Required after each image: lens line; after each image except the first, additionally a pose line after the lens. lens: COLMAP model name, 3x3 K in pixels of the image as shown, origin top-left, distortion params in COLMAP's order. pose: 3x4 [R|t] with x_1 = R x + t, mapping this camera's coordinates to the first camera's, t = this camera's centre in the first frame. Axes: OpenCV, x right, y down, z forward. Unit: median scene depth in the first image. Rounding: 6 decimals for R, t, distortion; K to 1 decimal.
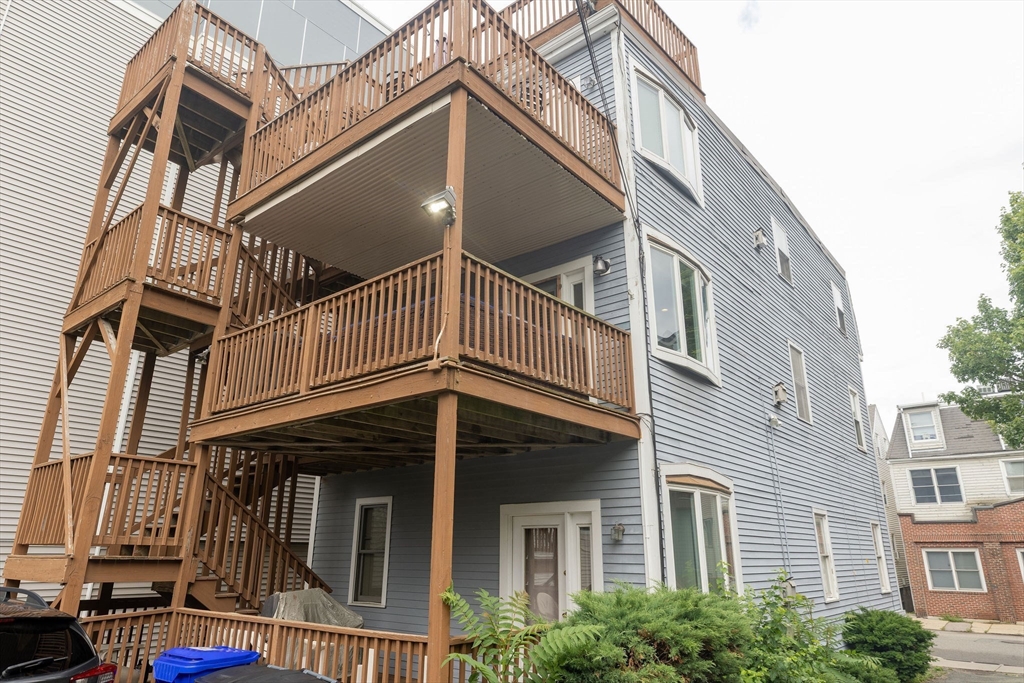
lens RADIAL K [[640.3, 0, 512.4], [0, 640.3, 341.6], [0, 0, 1]] dist [0.003335, 0.000302]
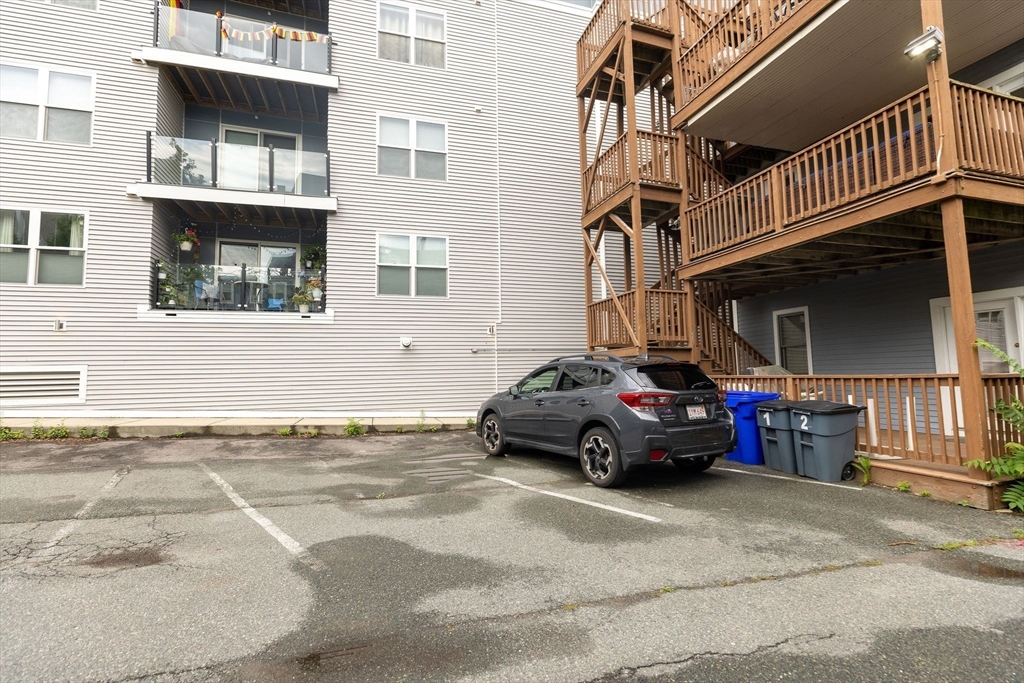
lens RADIAL K [[459.6, 0, 514.7], [0, 459.6, 339.9], [0, 0, 1]] dist [0.000708, 0.000297]
pose [[0.837051, -0.060393, -0.543781, -0.256328], [0.192291, 0.962956, 0.189050, 0.006990], [0.512220, -0.262809, 0.817657, -0.202983]]
